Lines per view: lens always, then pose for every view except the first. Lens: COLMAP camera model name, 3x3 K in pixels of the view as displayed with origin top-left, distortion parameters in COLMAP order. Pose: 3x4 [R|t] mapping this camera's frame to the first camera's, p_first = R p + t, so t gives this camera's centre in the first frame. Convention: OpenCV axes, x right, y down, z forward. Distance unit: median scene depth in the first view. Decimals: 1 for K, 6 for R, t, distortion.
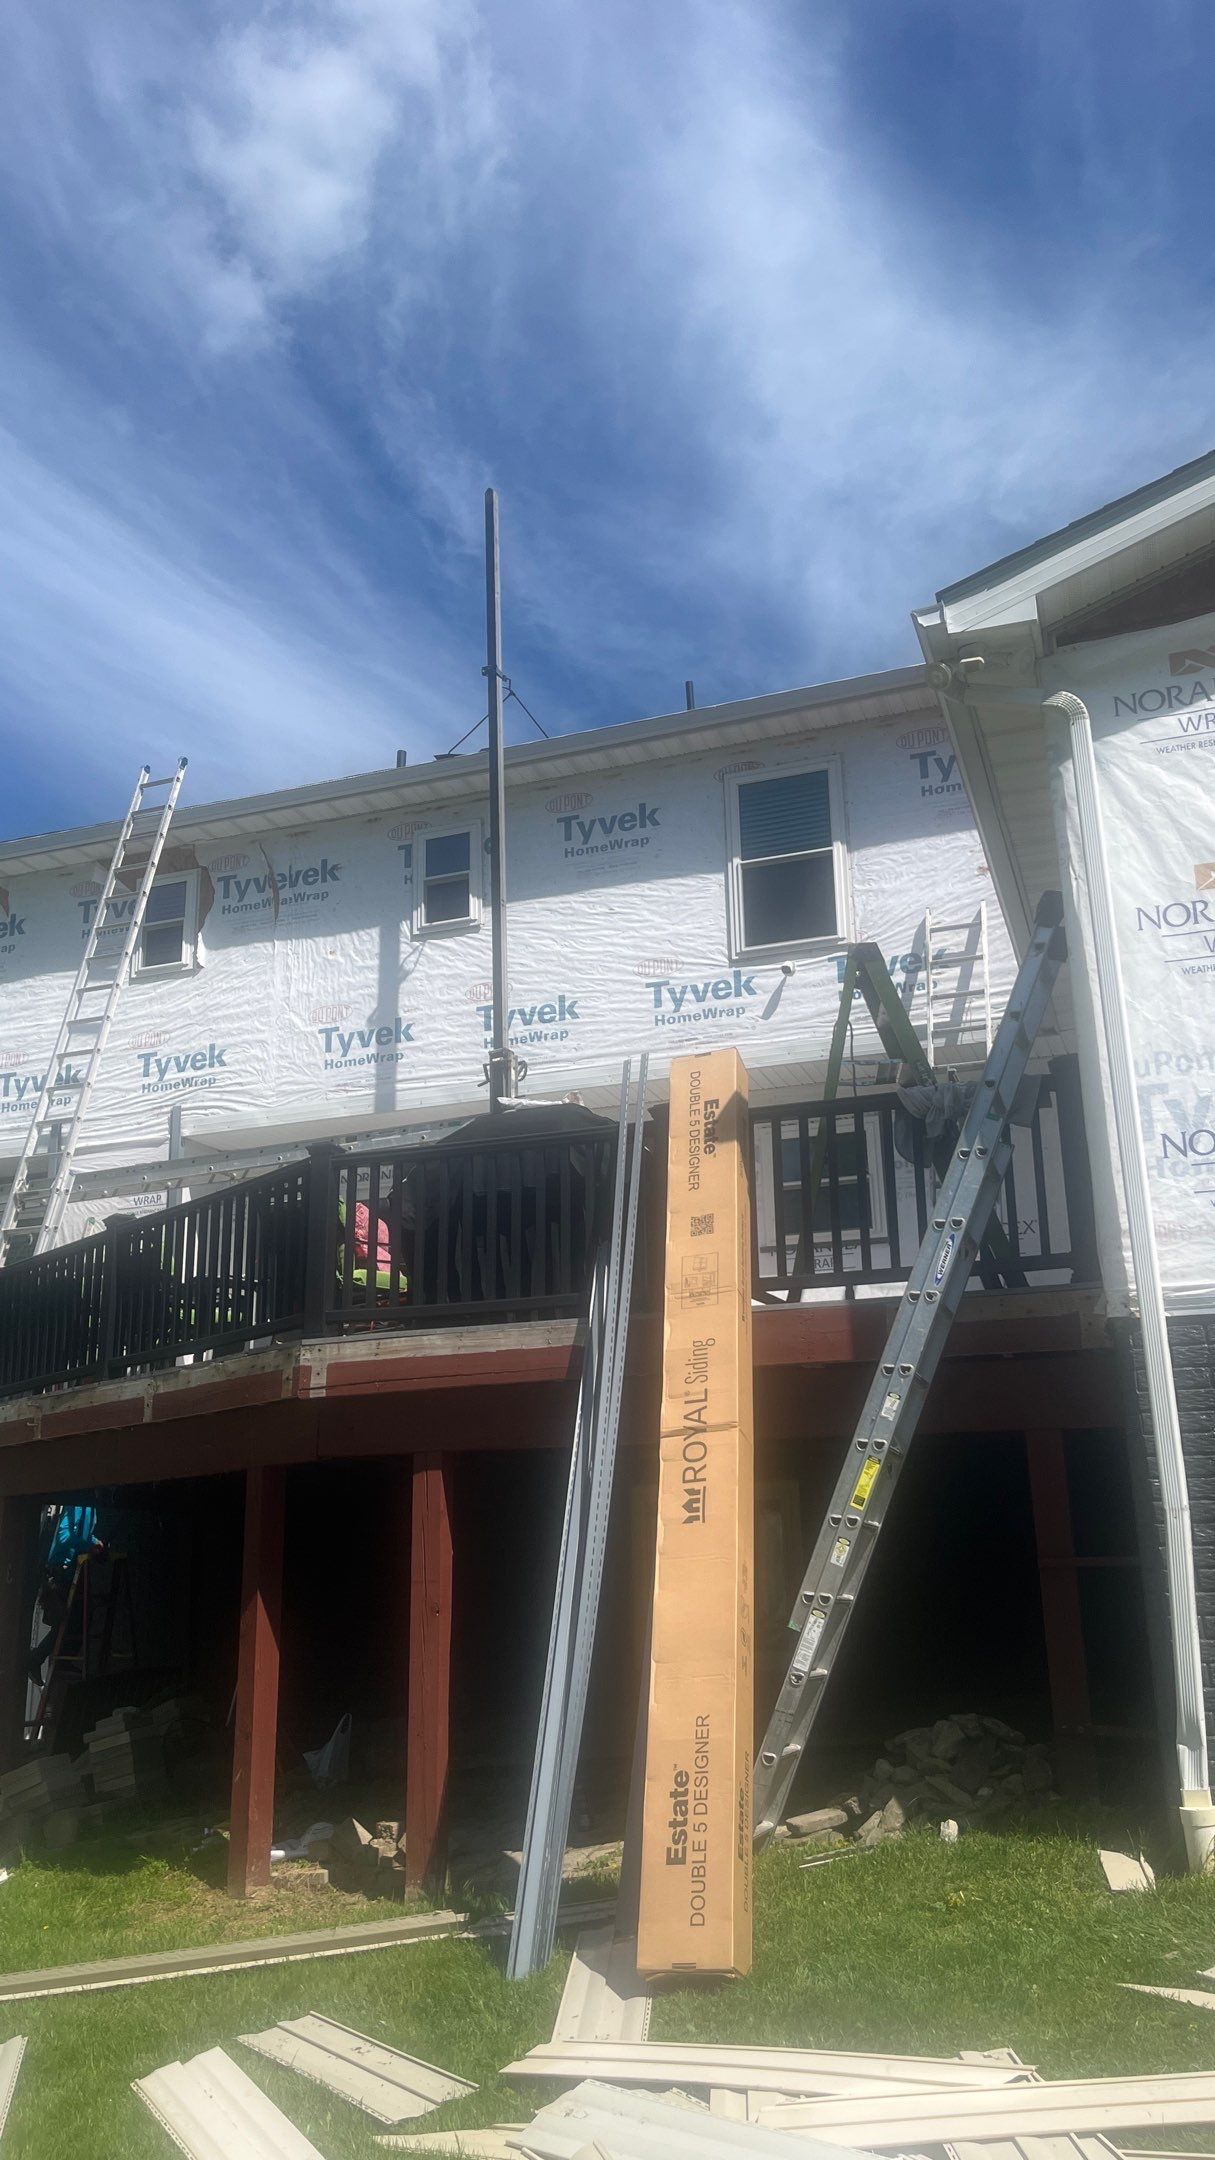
lens RADIAL K [[1604.3, 0, 613.7], [0, 1604.3, 1061.5], [0, 0, 1]] dist [0.044225, -0.066951]
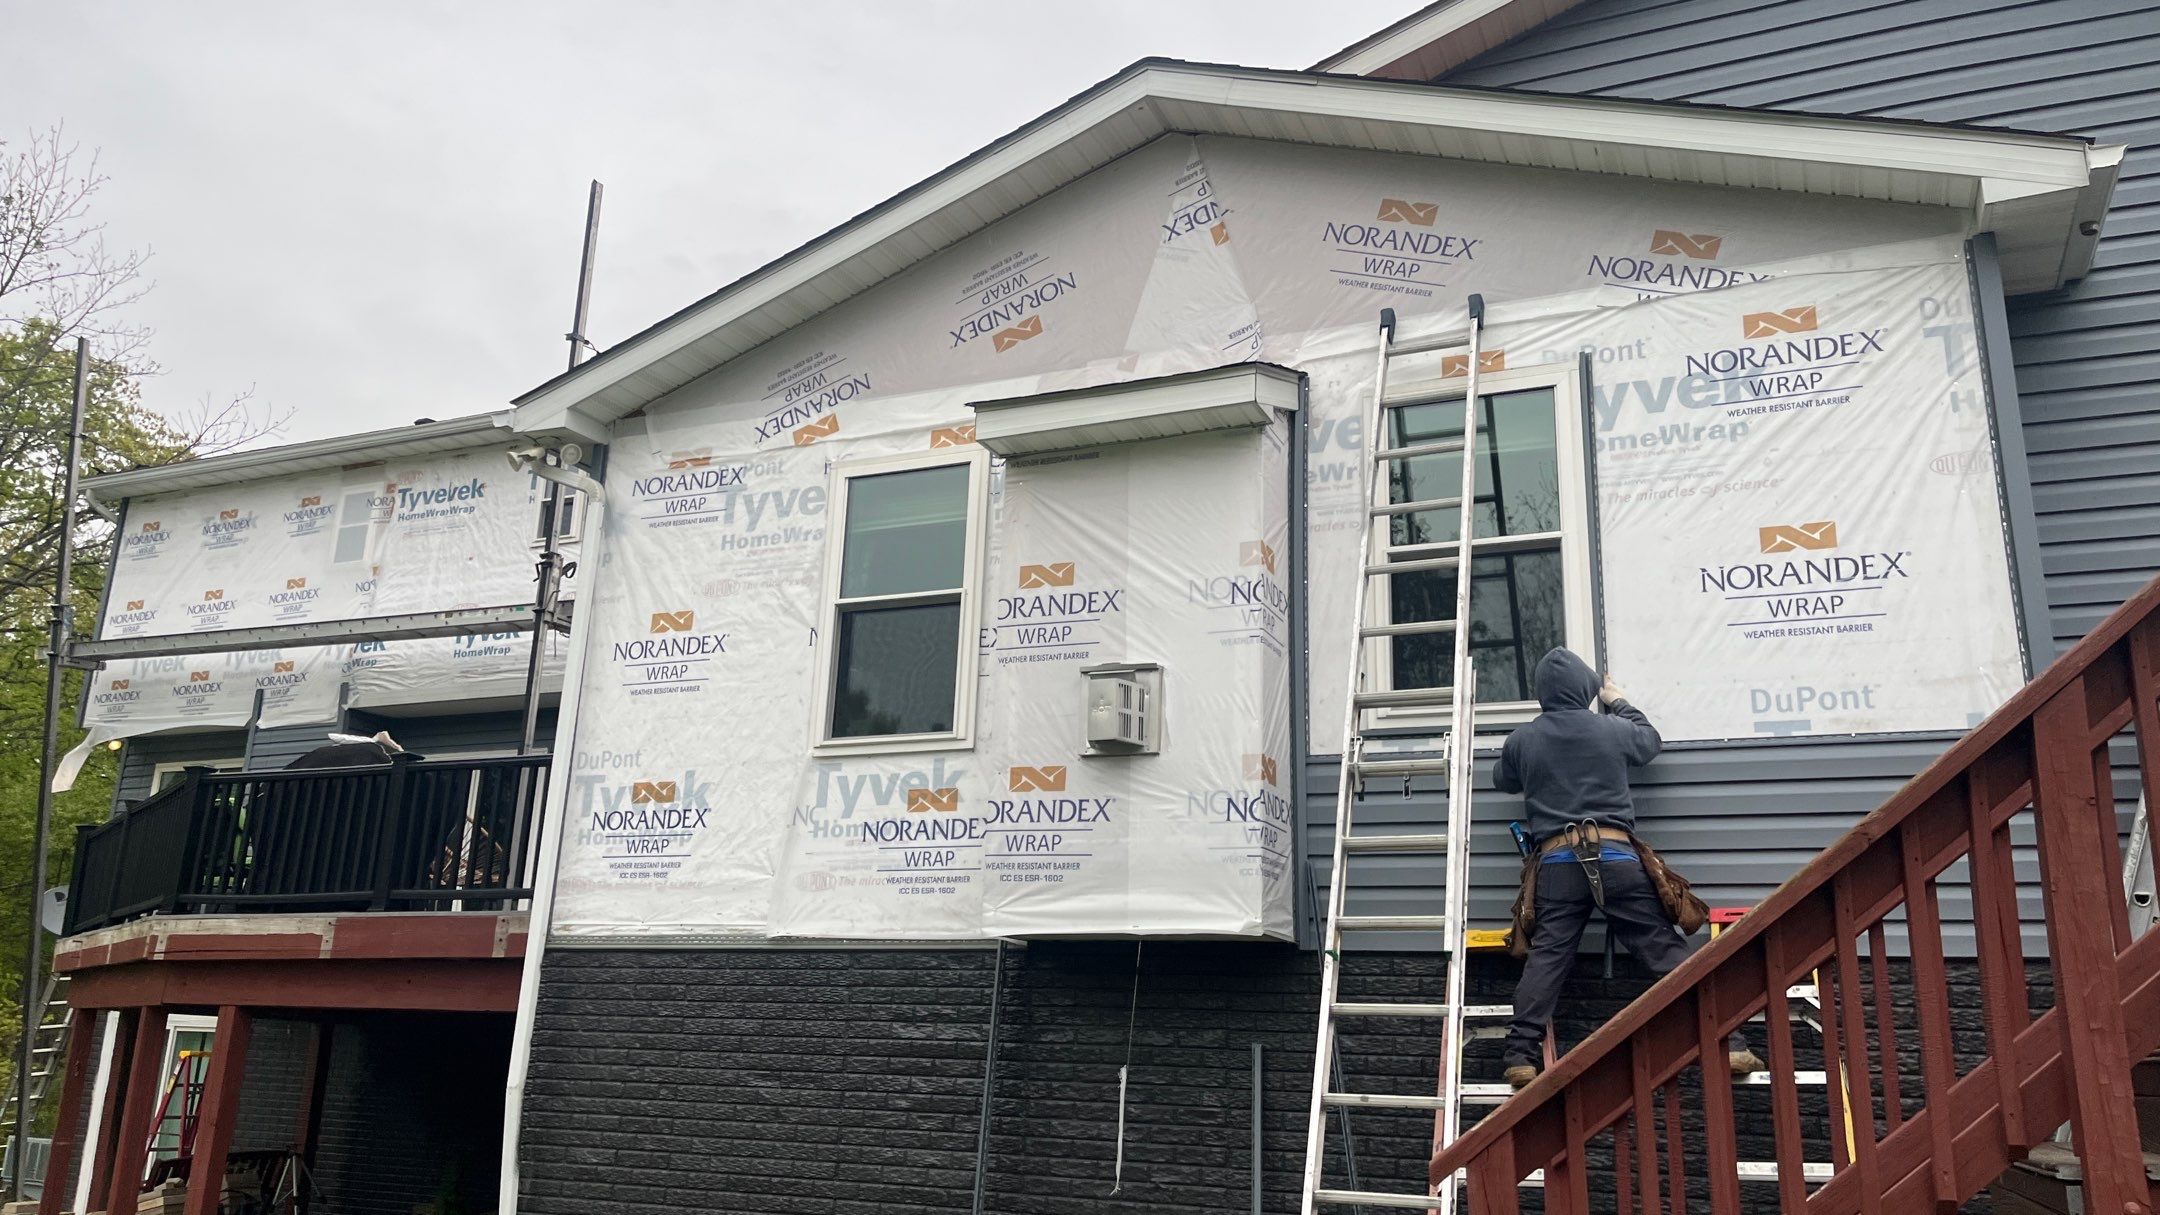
lens RADIAL K [[1604.3, 0, 1070.9], [0, 1604.3, 577.4], [0, 0, 1]] dist [0.044225, -0.066951]
pose [[0.995793, 0.026801, -0.087630, 0.678652], [-0.025890, 0.999599, 0.011510, -0.144729], [0.087903, -0.009193, 0.996087, -0.274489]]
